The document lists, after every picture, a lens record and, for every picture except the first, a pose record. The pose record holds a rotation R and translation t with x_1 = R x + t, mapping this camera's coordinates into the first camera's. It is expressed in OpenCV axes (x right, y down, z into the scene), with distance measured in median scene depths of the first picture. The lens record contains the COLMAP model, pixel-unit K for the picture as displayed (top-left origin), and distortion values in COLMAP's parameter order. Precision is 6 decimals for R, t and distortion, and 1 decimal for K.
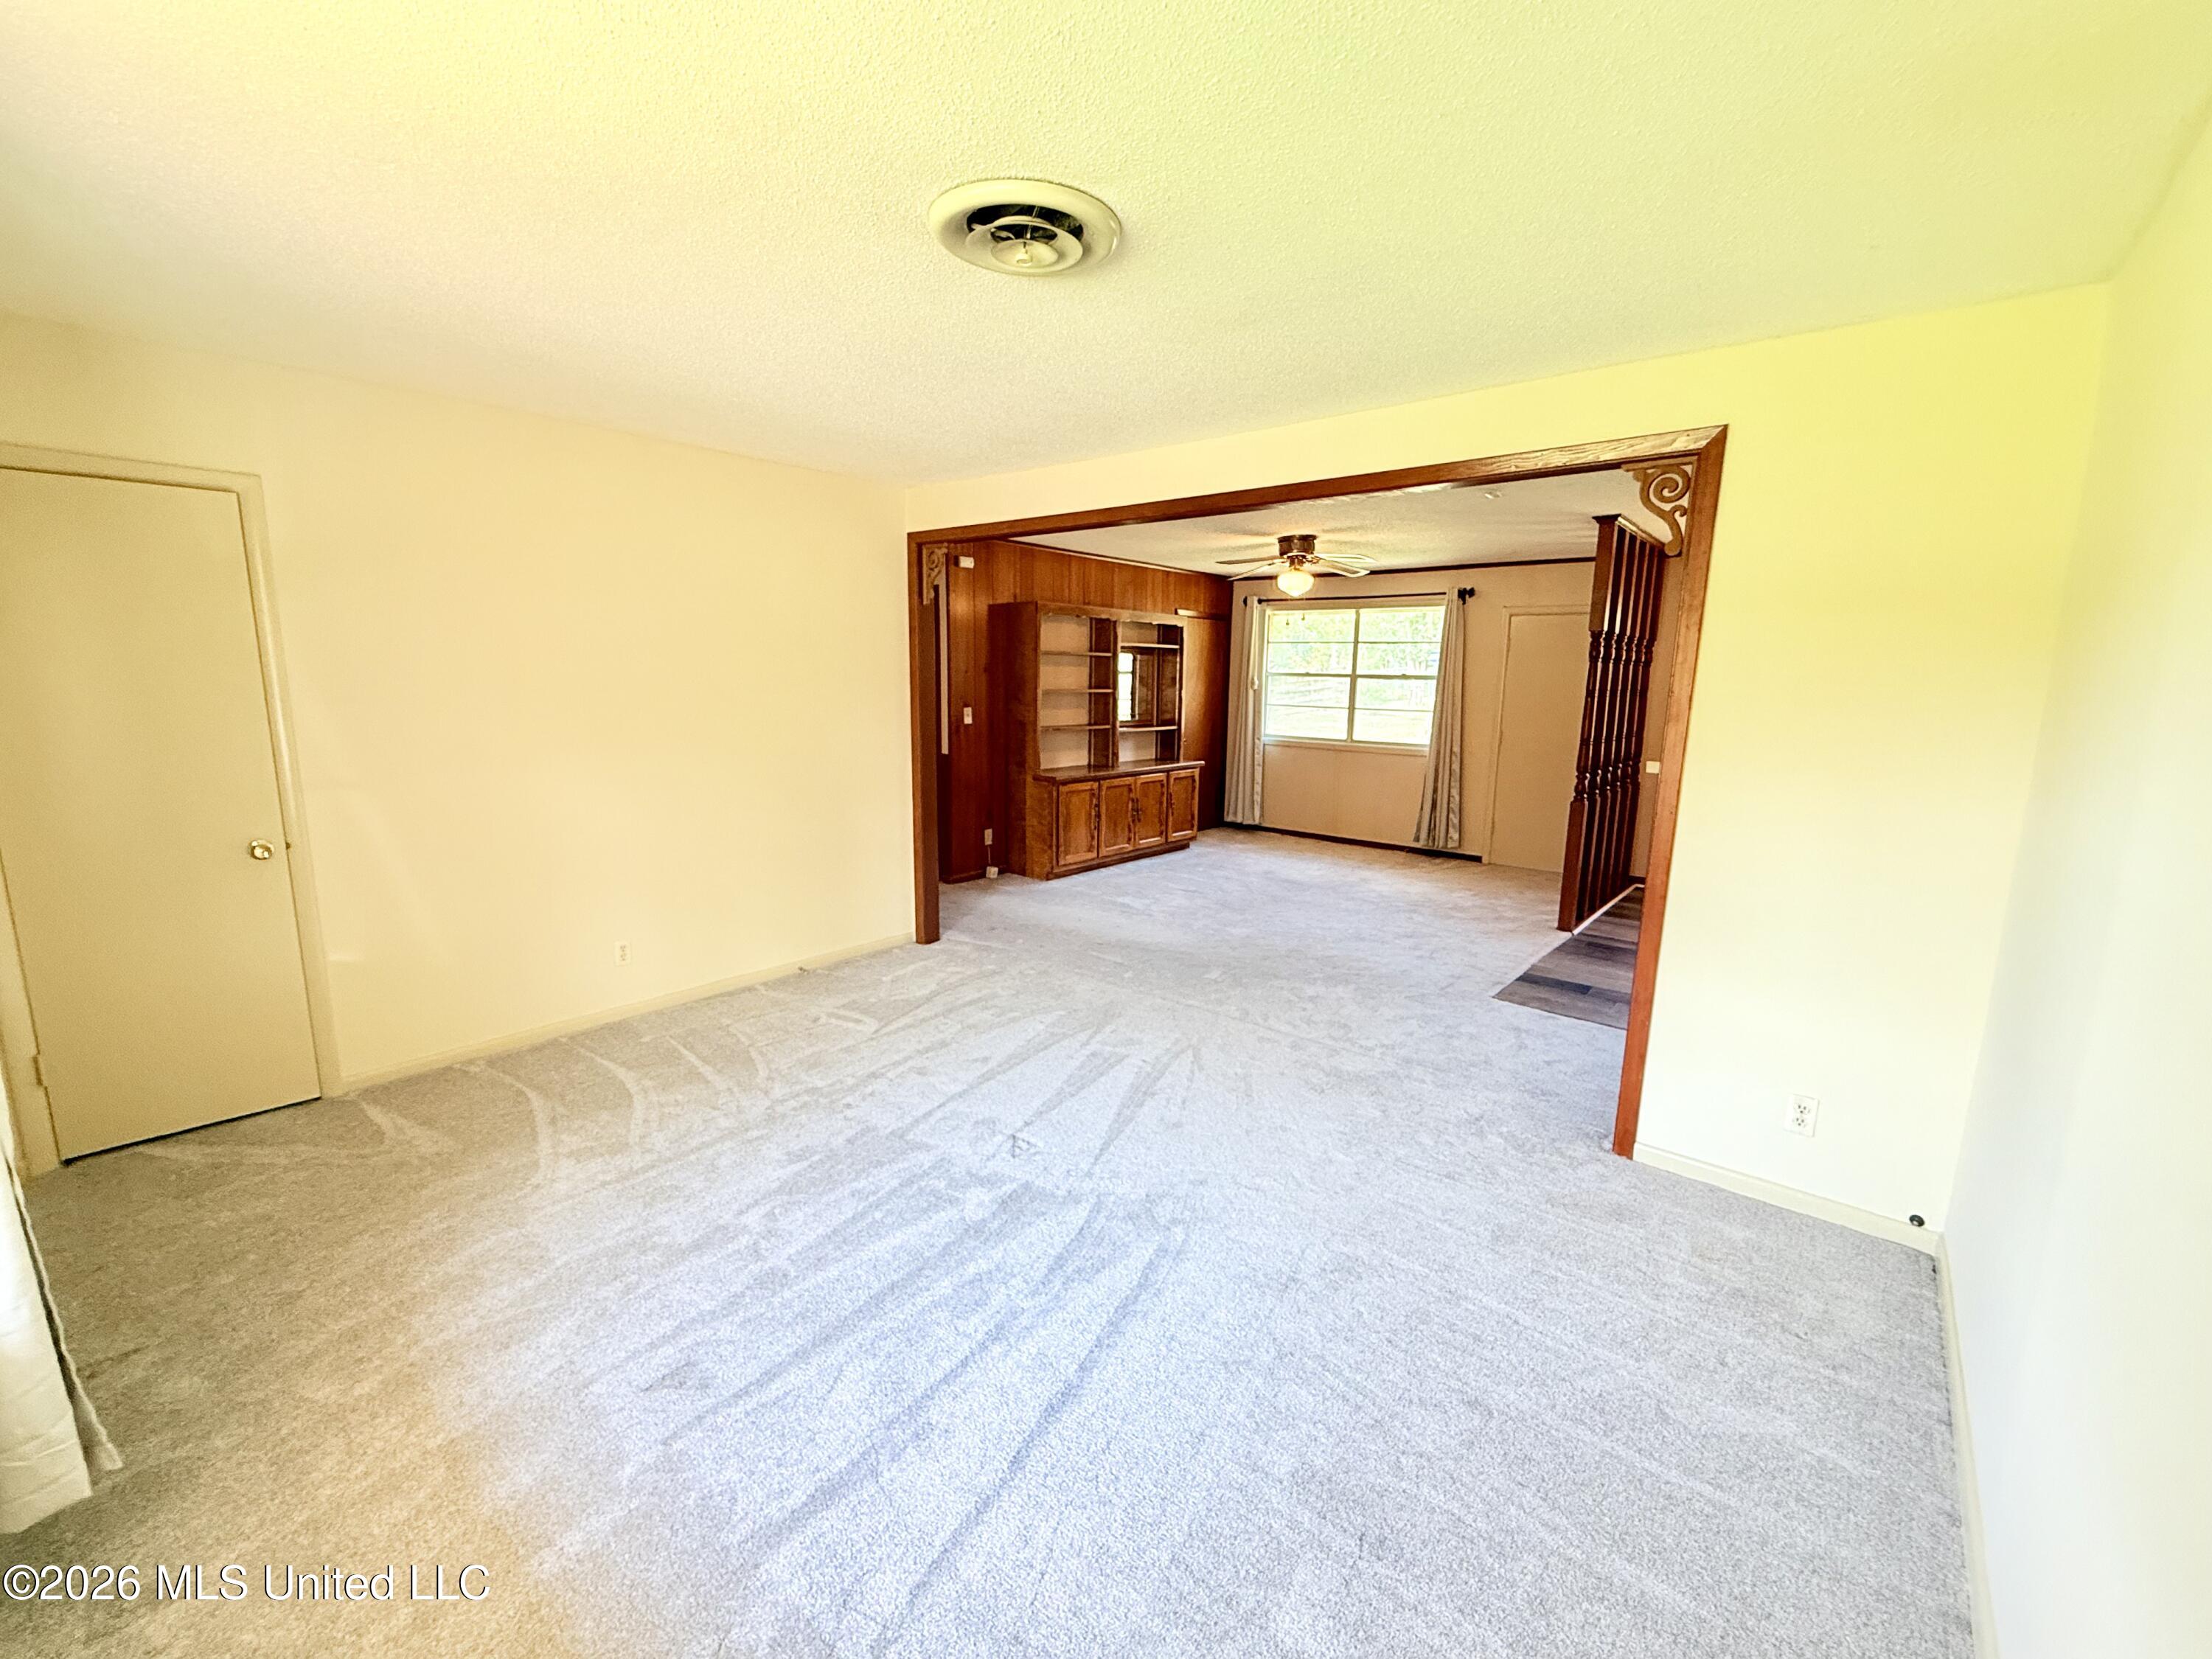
lens RADIAL K [[887.0, 0, 1098.6], [0, 887.0, 824.9], [0, 0, 1]] dist [-0.009341, 0.001348]
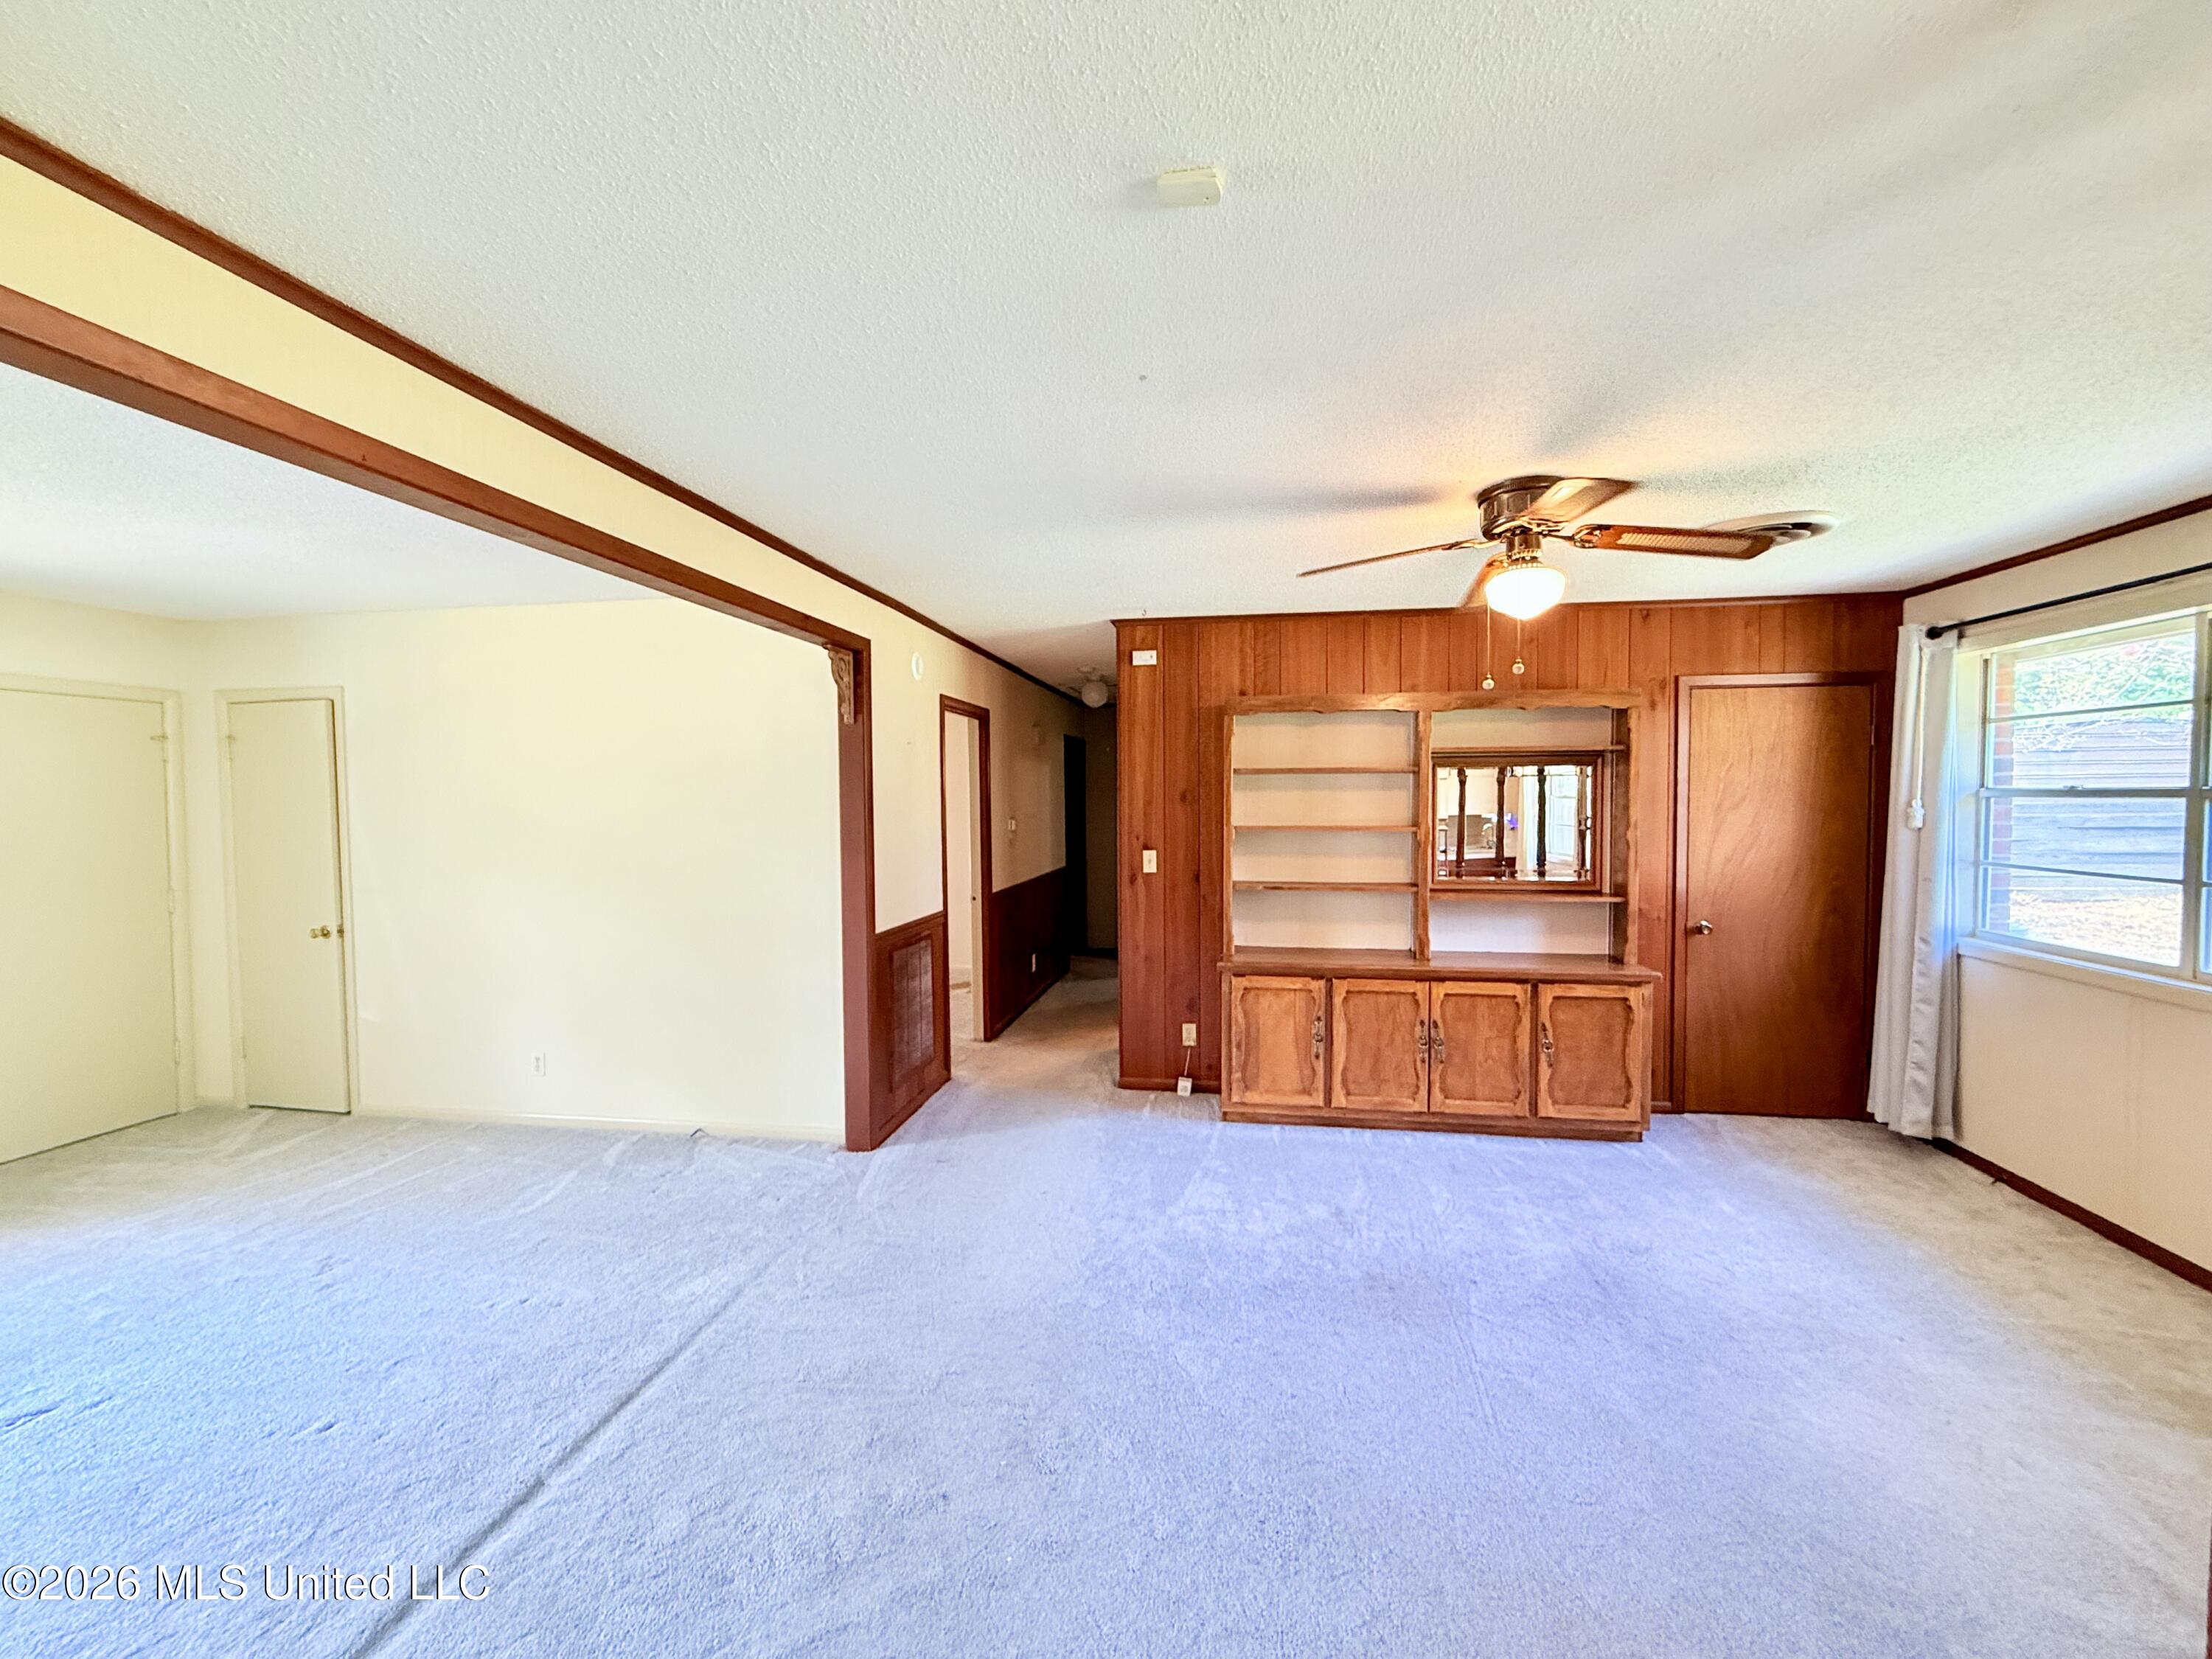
lens RADIAL K [[887.0, 0, 1108.0], [0, 887.0, 834.4], [0, 0, 1]] dist [-0.009341, 0.001348]
pose [[0.534017, 0.013262, -0.845370, 0.424211], [-0.129340, 0.989389, -0.066182, -0.086780], [0.835522, 0.144682, 0.530066, 0.544146]]
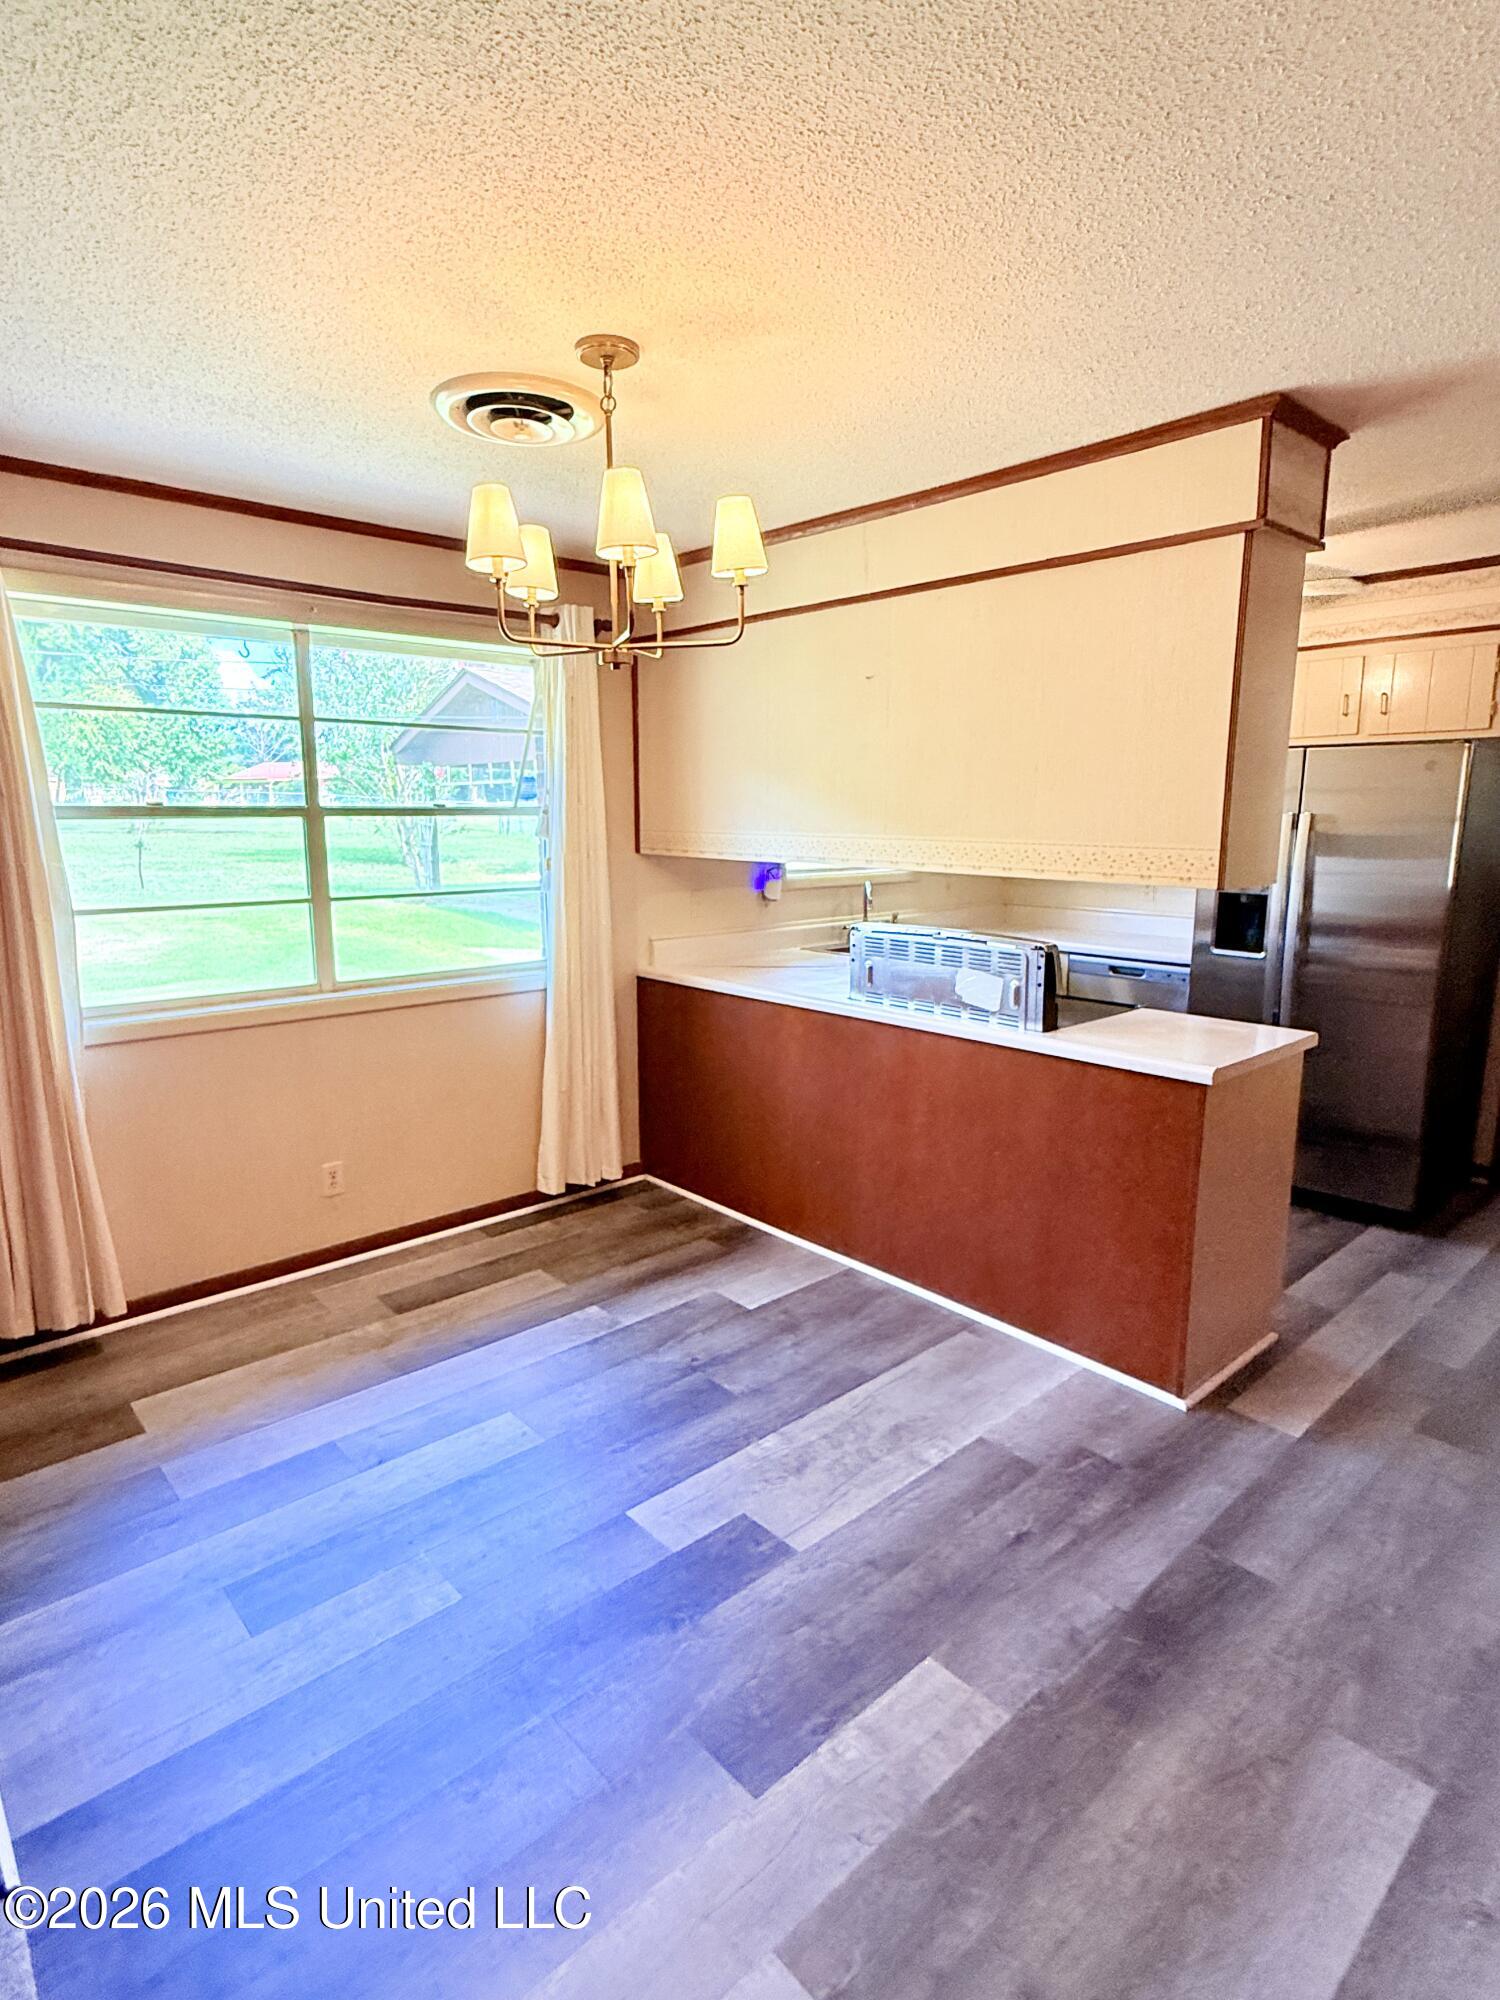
lens RADIAL K [[1059.1, 0, 751.8], [0, 1059.1, 1002.0], [0, 0, 1]] dist [-0.000594, 0.000053]
pose [[0.120106, -0.198754, 0.972662, -0.159150], [0.176492, 0.968422, 0.176095, -0.165865], [-0.976947, 0.150517, 0.151392, 0.925997]]
